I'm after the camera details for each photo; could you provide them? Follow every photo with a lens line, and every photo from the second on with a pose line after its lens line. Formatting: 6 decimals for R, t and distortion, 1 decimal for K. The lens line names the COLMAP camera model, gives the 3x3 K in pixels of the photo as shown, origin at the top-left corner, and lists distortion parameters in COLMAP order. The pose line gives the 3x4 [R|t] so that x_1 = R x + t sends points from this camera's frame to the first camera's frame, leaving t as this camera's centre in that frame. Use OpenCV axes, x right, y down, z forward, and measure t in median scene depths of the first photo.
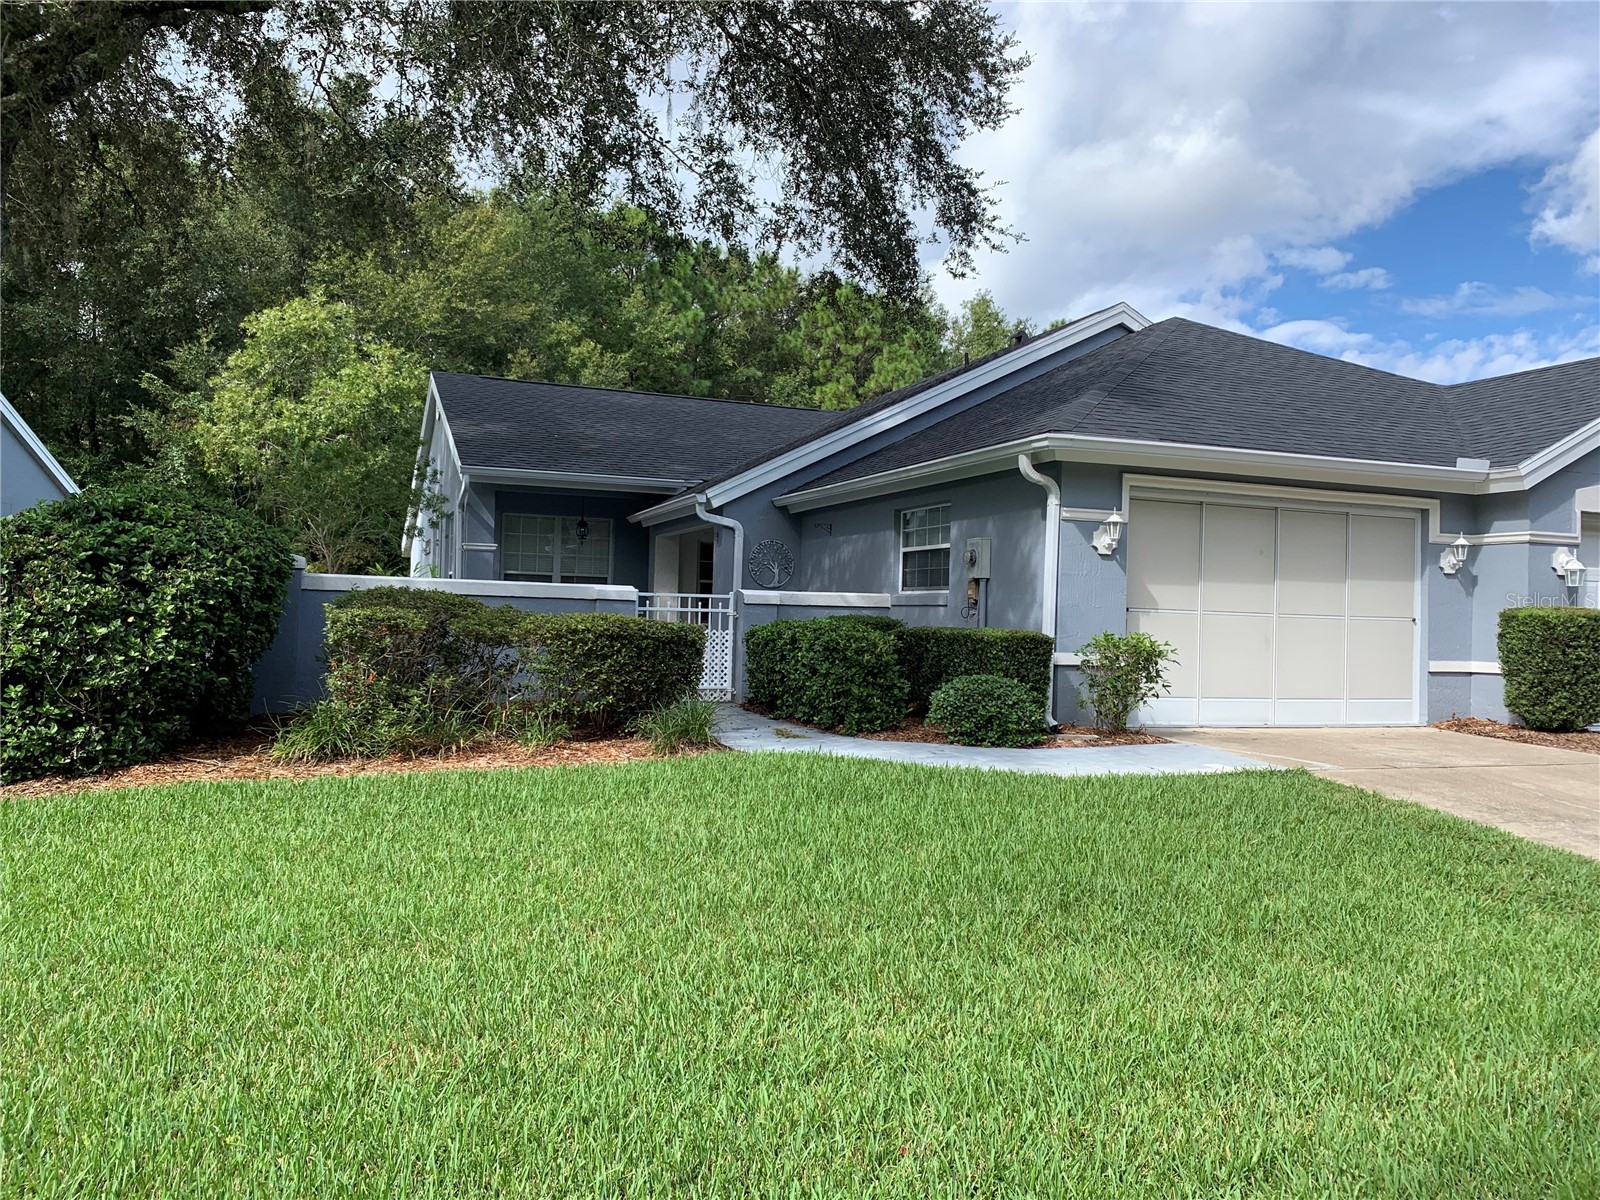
lens RADIAL K [[1208.7, 0, 796.4], [0, 1208.7, 591.7], [0, 0, 1]] dist [0.109074, -0.205816]
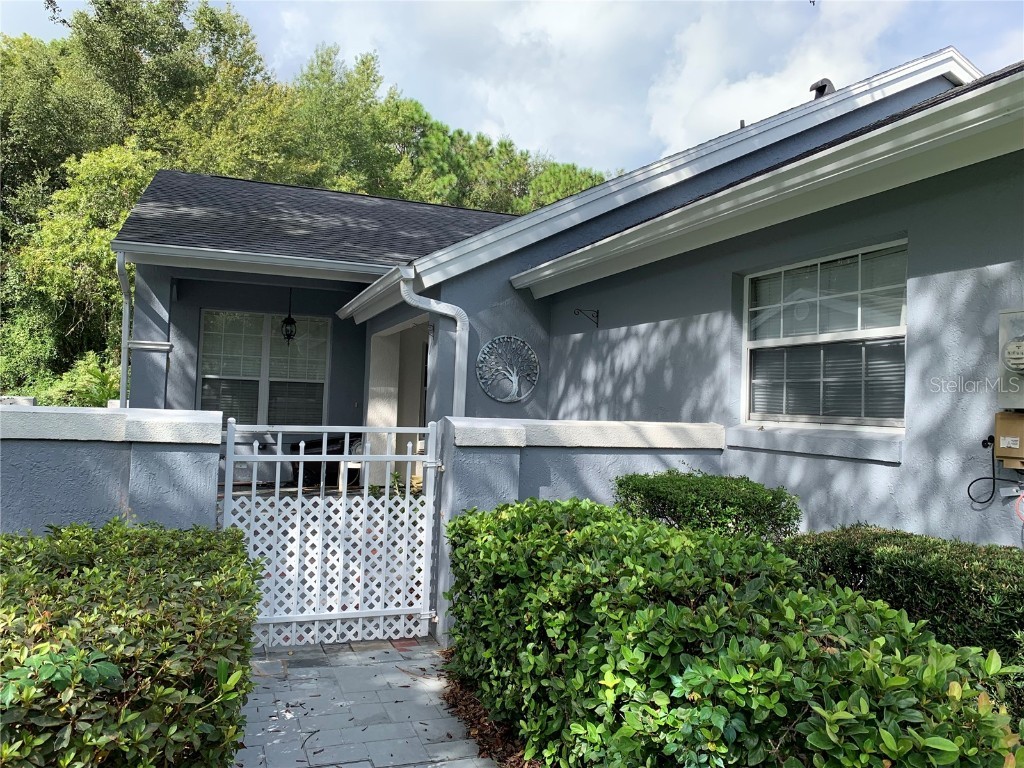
lens RADIAL K [[773.5, 0, 509.7], [0, 773.5, 378.7], [0, 0, 1]] dist [0.109074, -0.205816]
pose [[0.999835, 0.008719, -0.015943, -0.005824], [-0.008911, 0.999888, -0.011989, -0.005556], [0.015837, 0.012129, 0.999801, 0.253300]]
